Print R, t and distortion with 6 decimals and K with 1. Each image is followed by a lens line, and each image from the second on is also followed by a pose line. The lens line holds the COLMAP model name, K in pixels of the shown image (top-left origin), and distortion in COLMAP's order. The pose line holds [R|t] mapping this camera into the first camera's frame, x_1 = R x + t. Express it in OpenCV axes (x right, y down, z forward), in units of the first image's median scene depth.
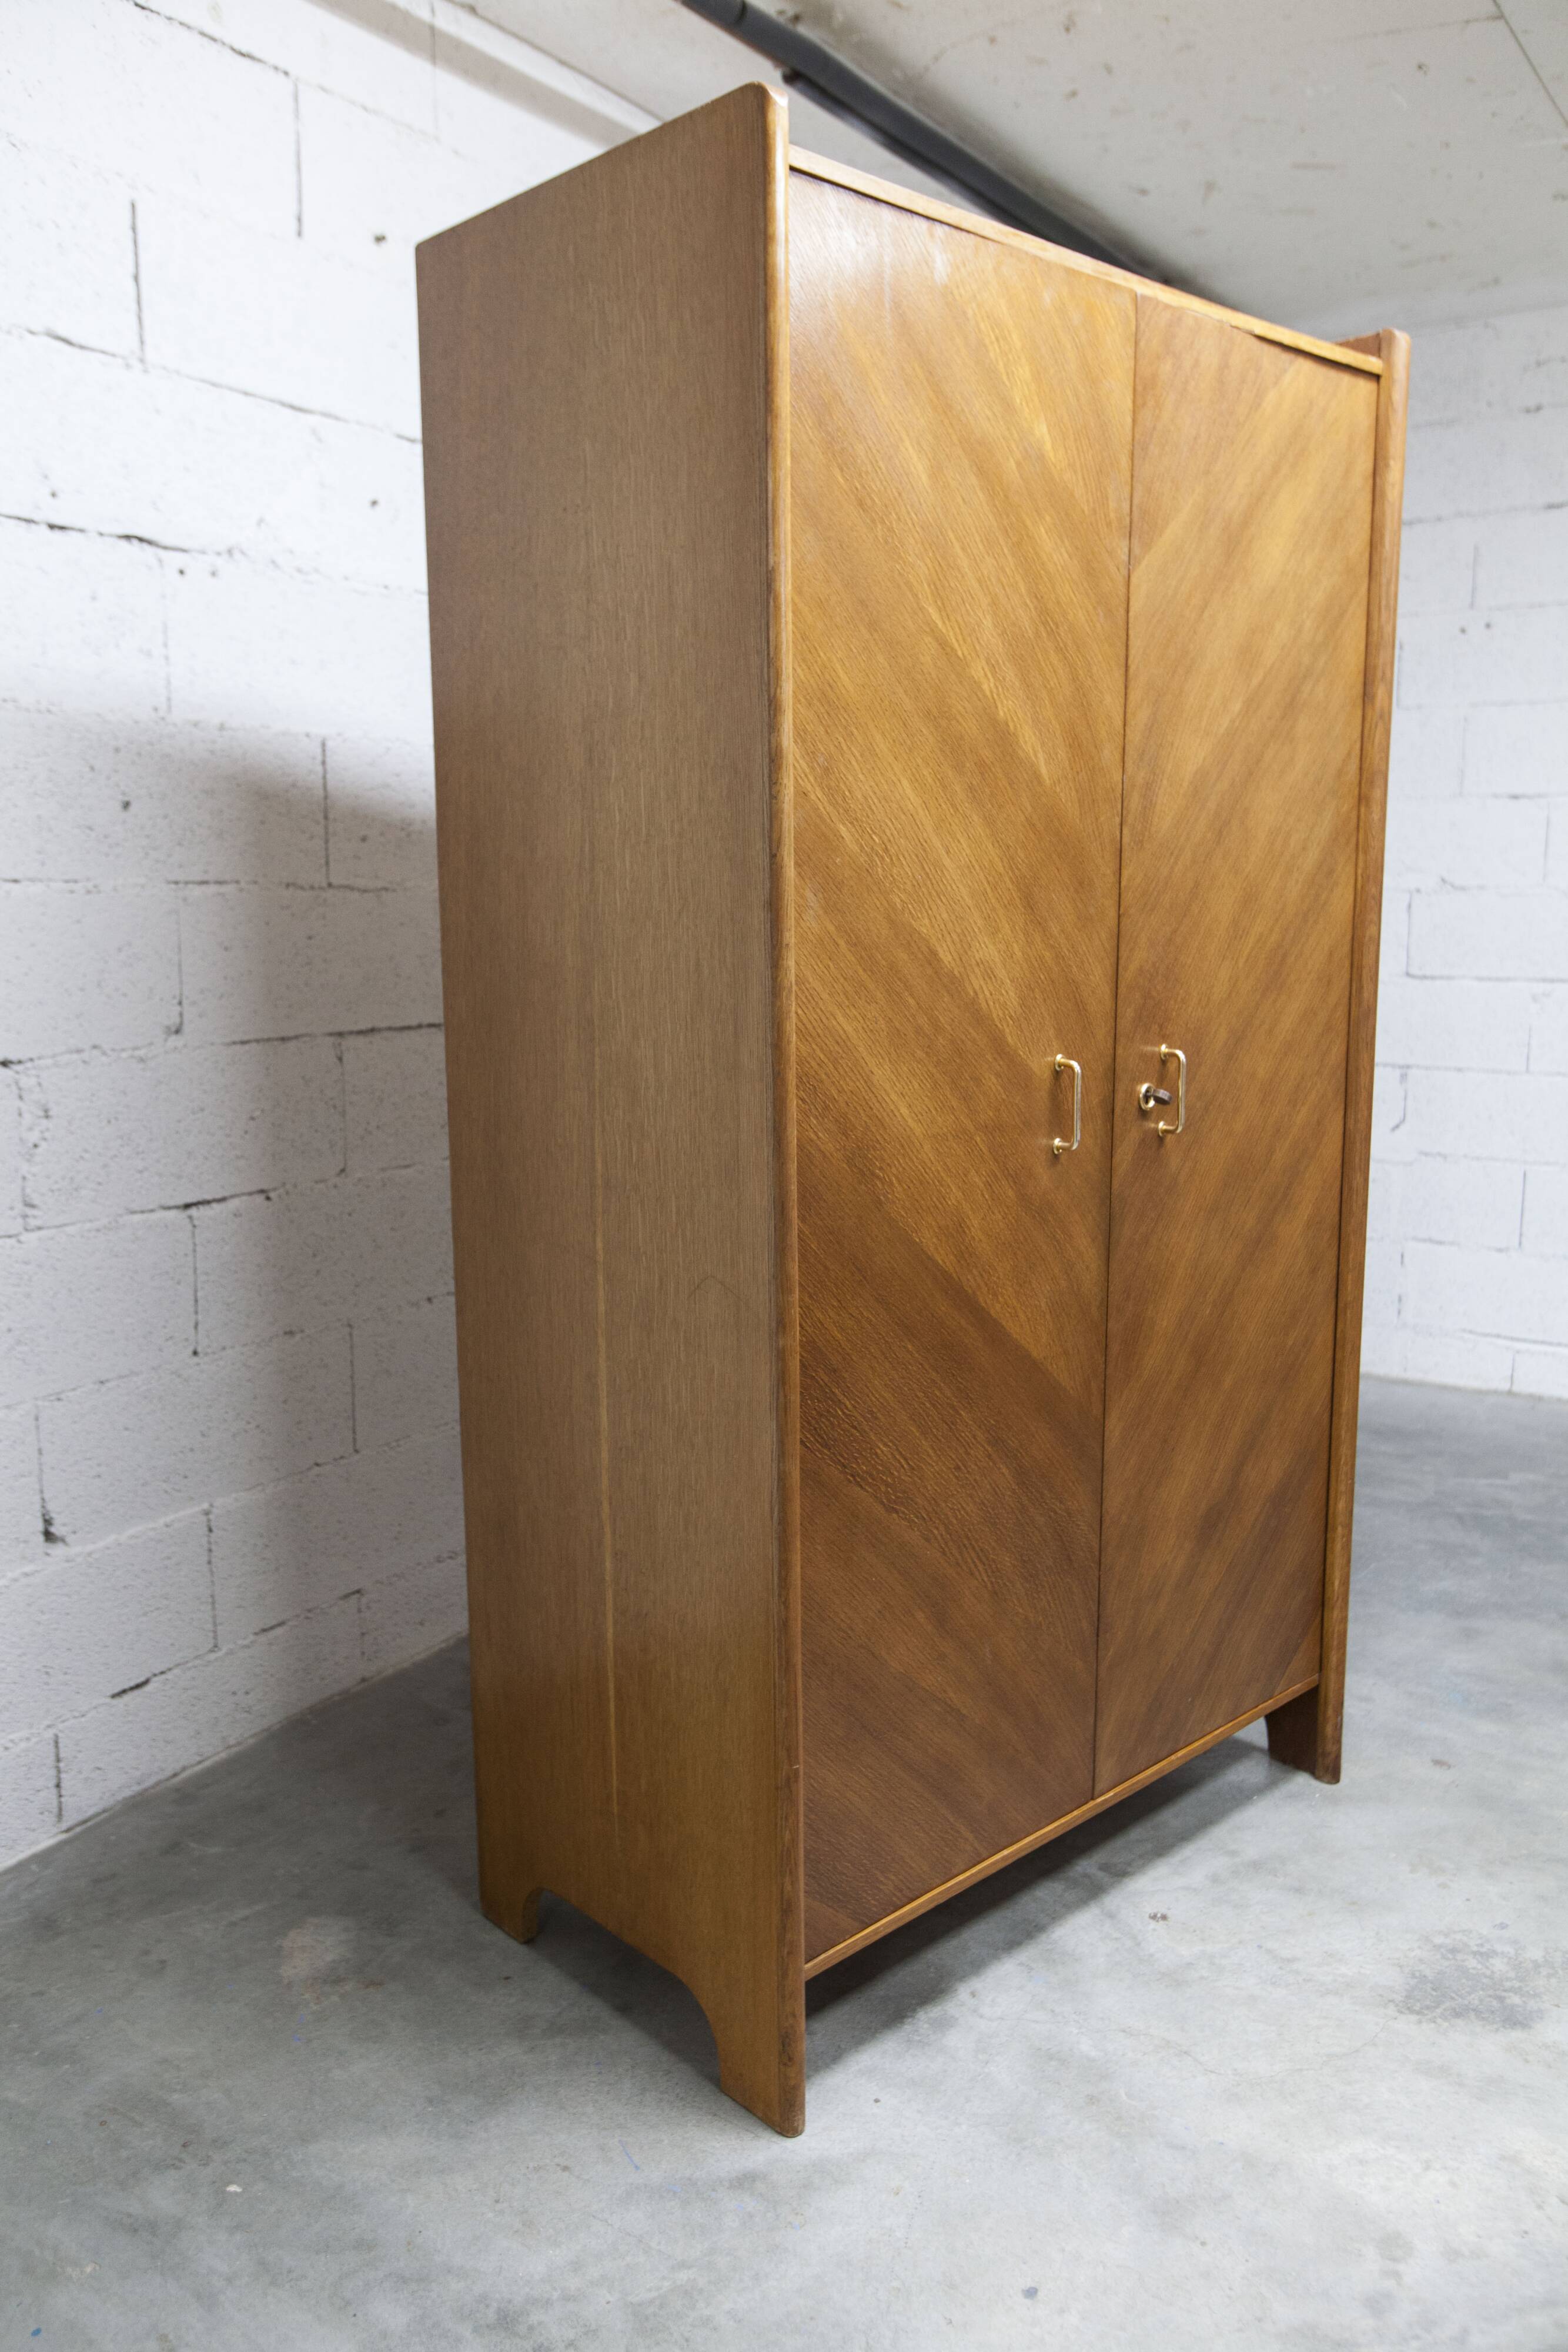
lens RADIAL K [[1811.8, 0, 789.6], [0, 1811.8, 1172.0], [0, 0, 1]] dist [0.011798, -0.005384]
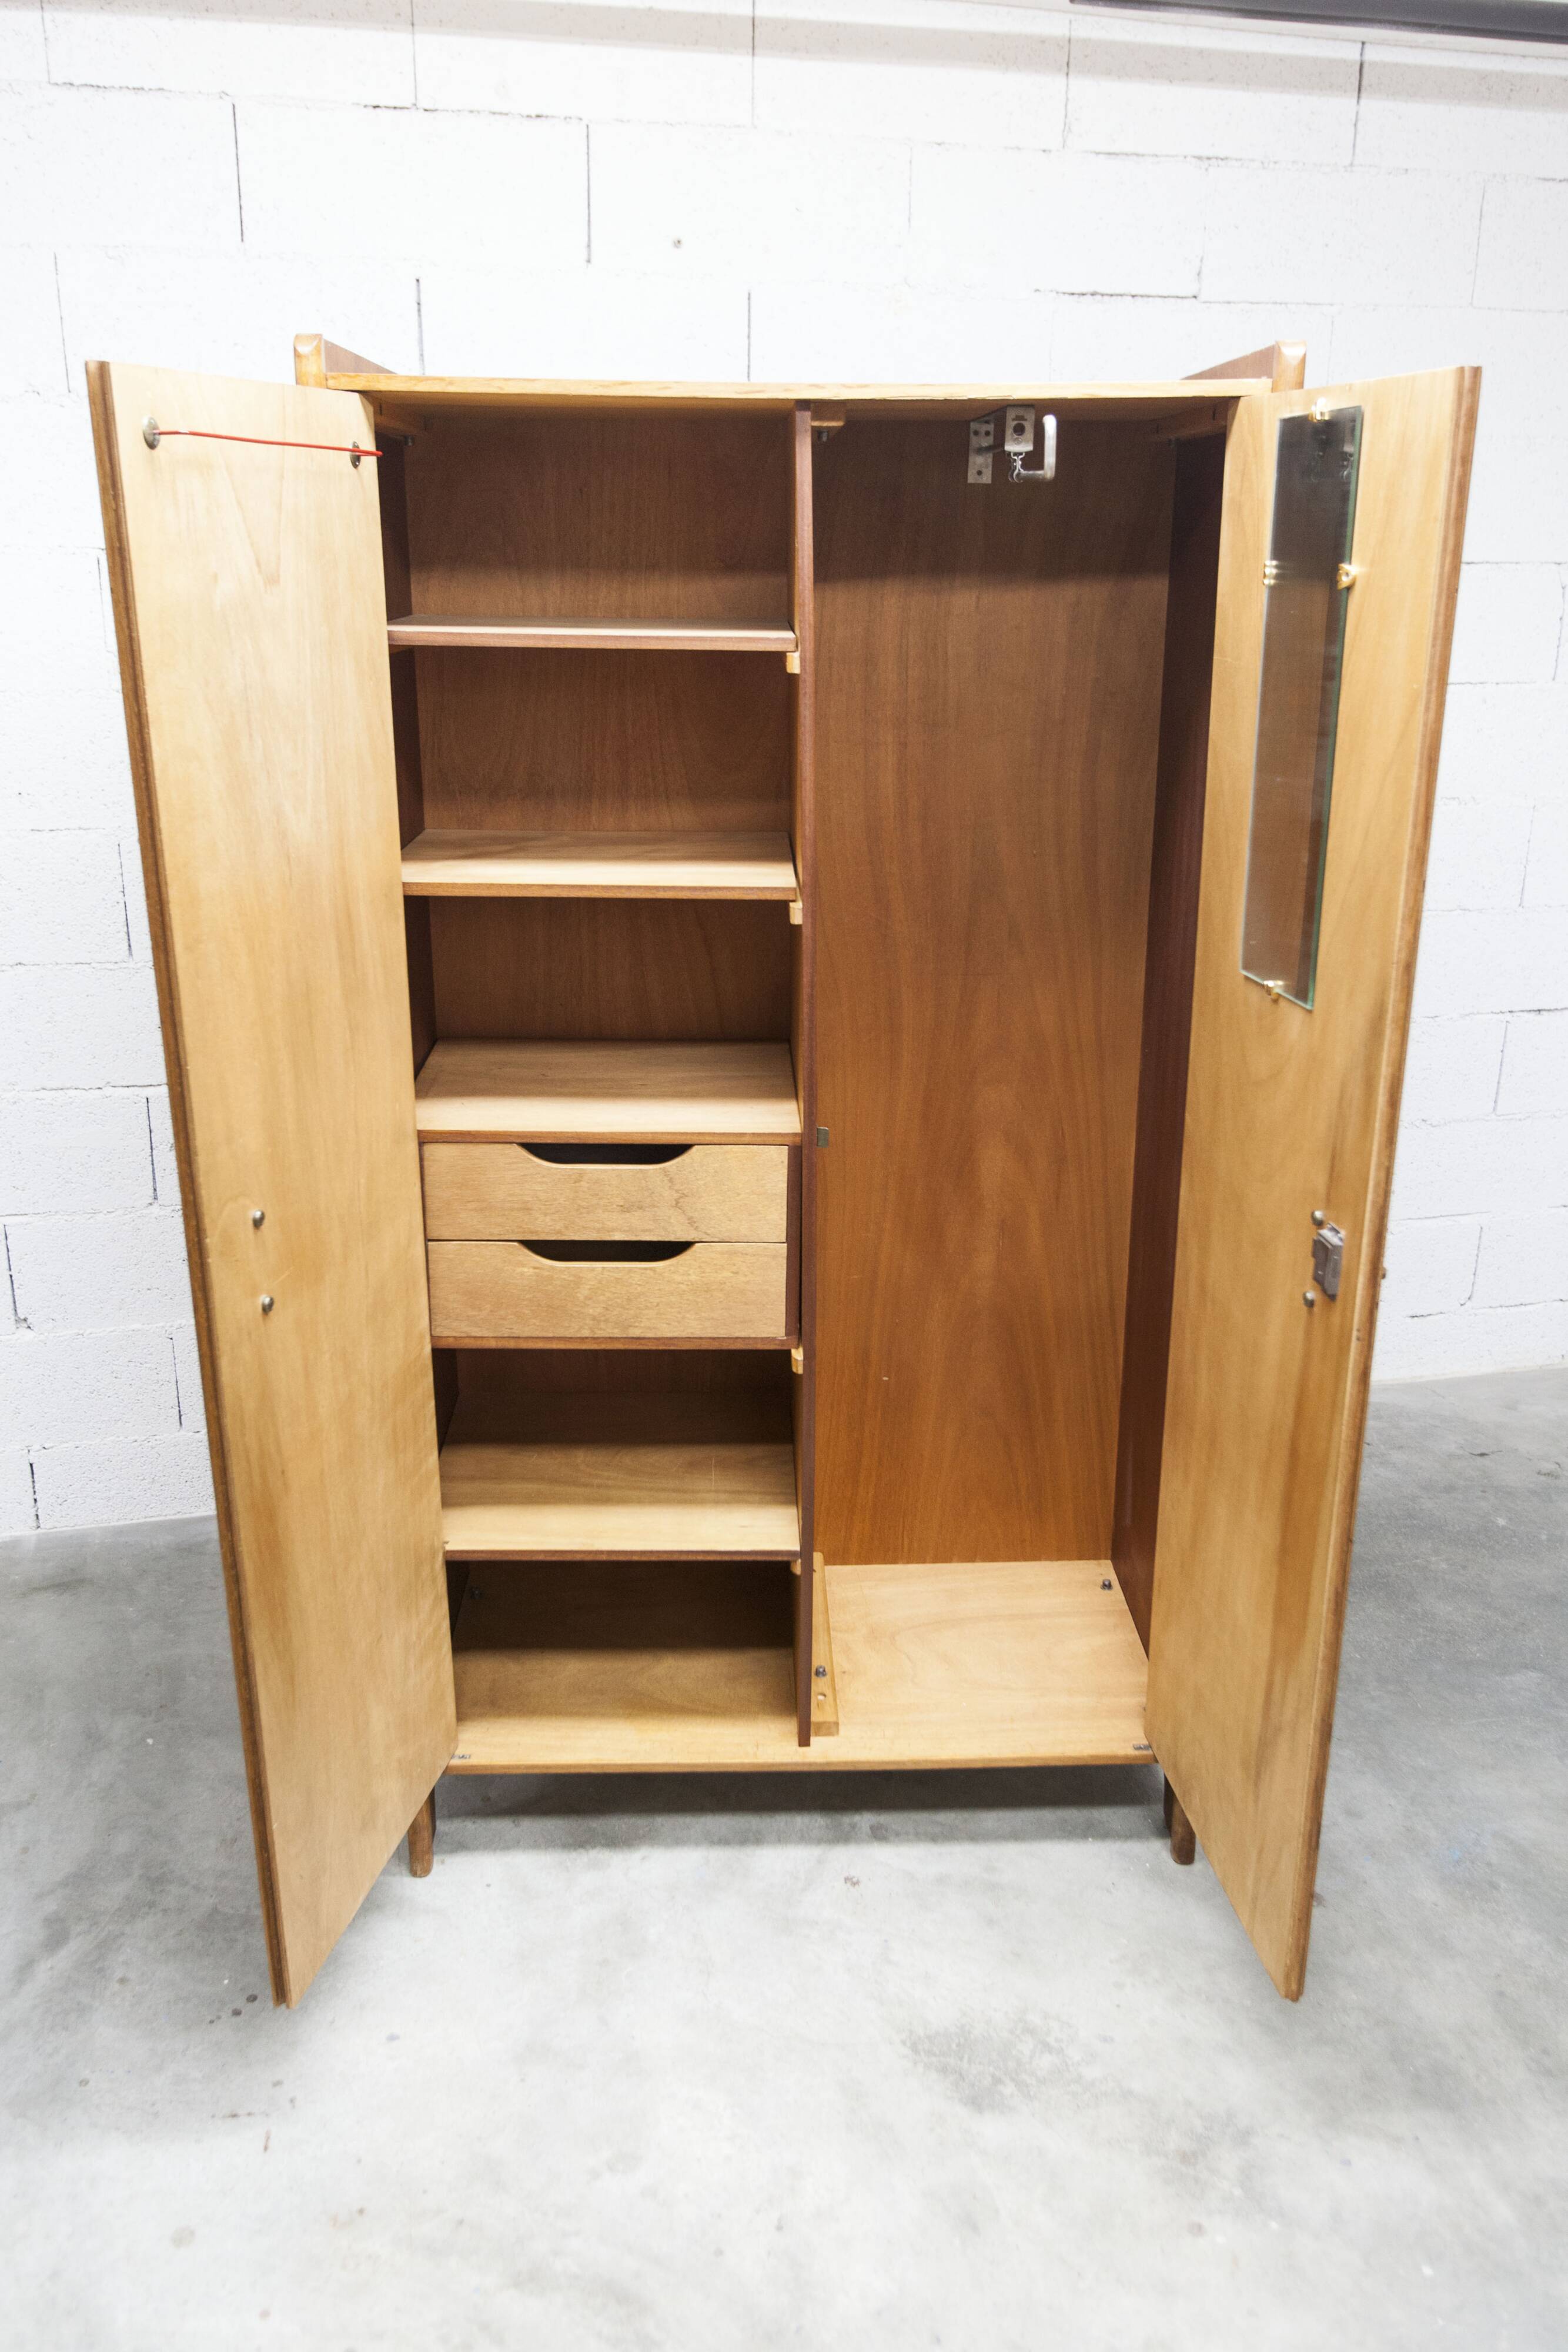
lens RADIAL K [[1955.1, 0, 783.9], [0, 1955.1, 1172.1], [0, 0, 1]] dist [0.009950, 0.002767]
pose [[0.747824, 0.211915, -0.629167, 0.877406], [-0.114450, 0.974650, 0.192245, -0.244624], [0.653957, -0.071757, 0.753121, 0.118661]]
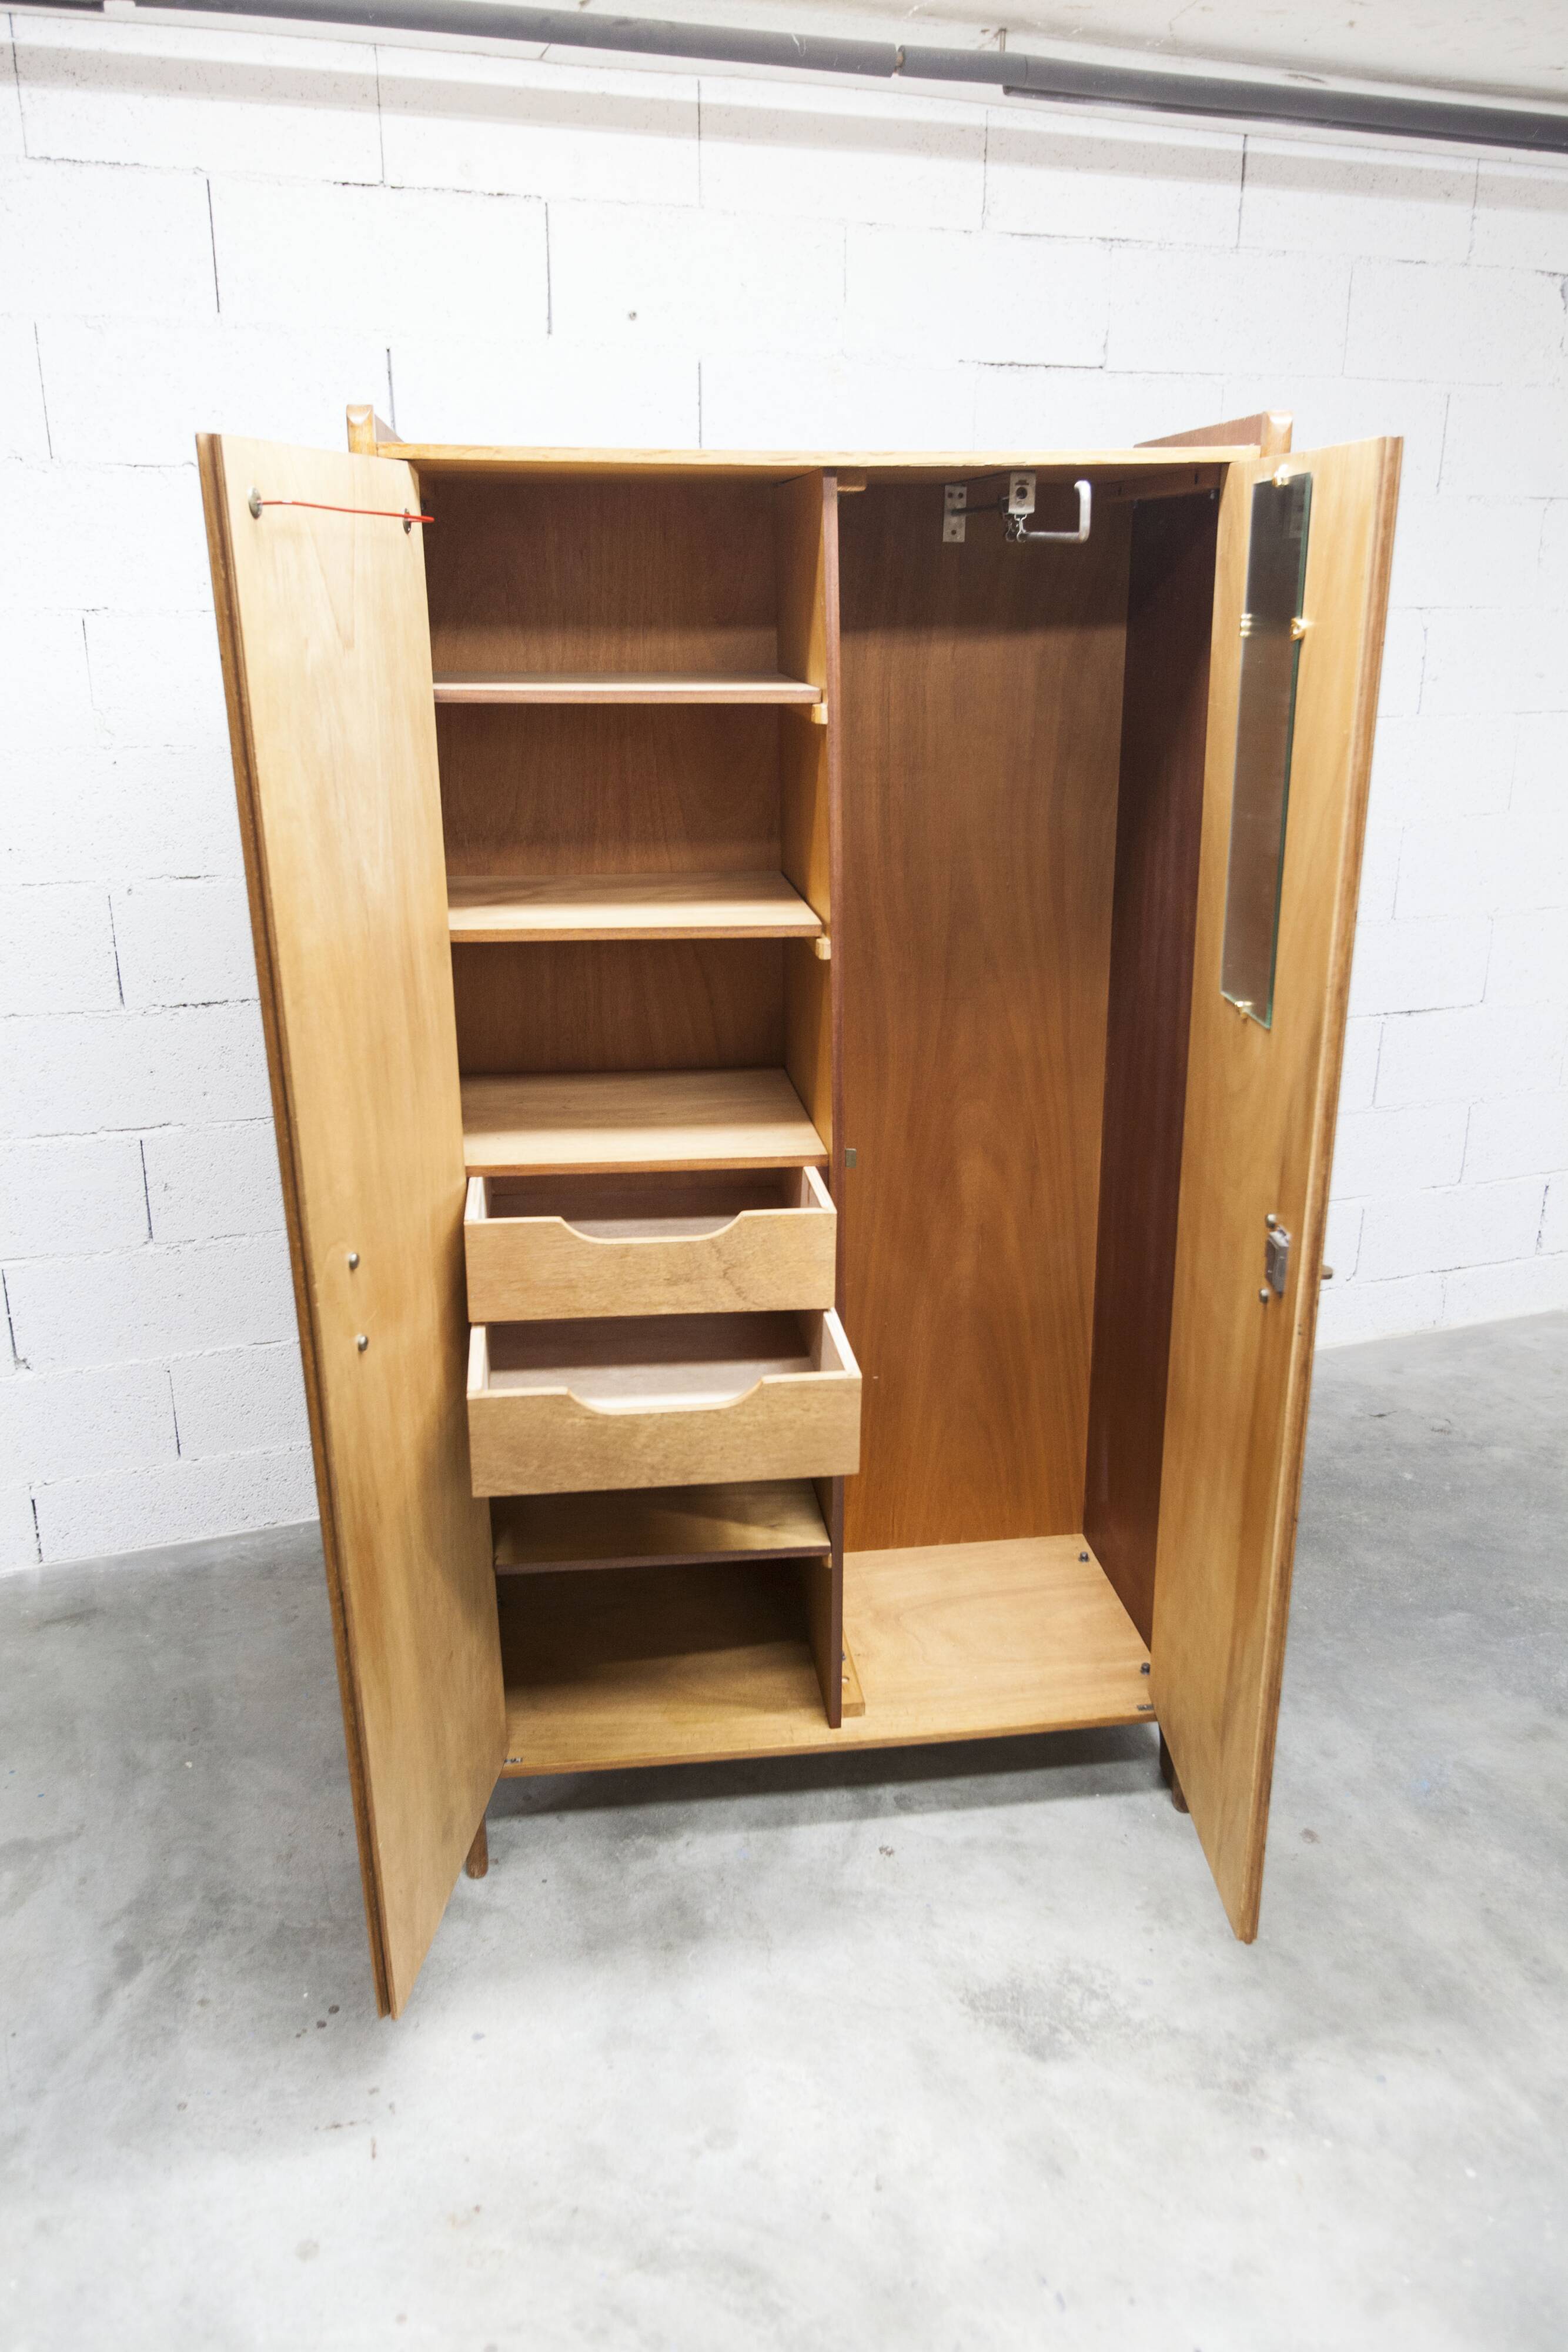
lens RADIAL K [[1808.9, 0, 789.2], [0, 1808.9, 1174.1], [0, 0, 1]] dist [0.011265, -0.000813]
pose [[0.811675, 0.181768, -0.555108, 0.767140], [-0.093444, 0.978516, 0.183778, -0.241050], [0.576587, -0.097296, 0.811222, 0.059311]]
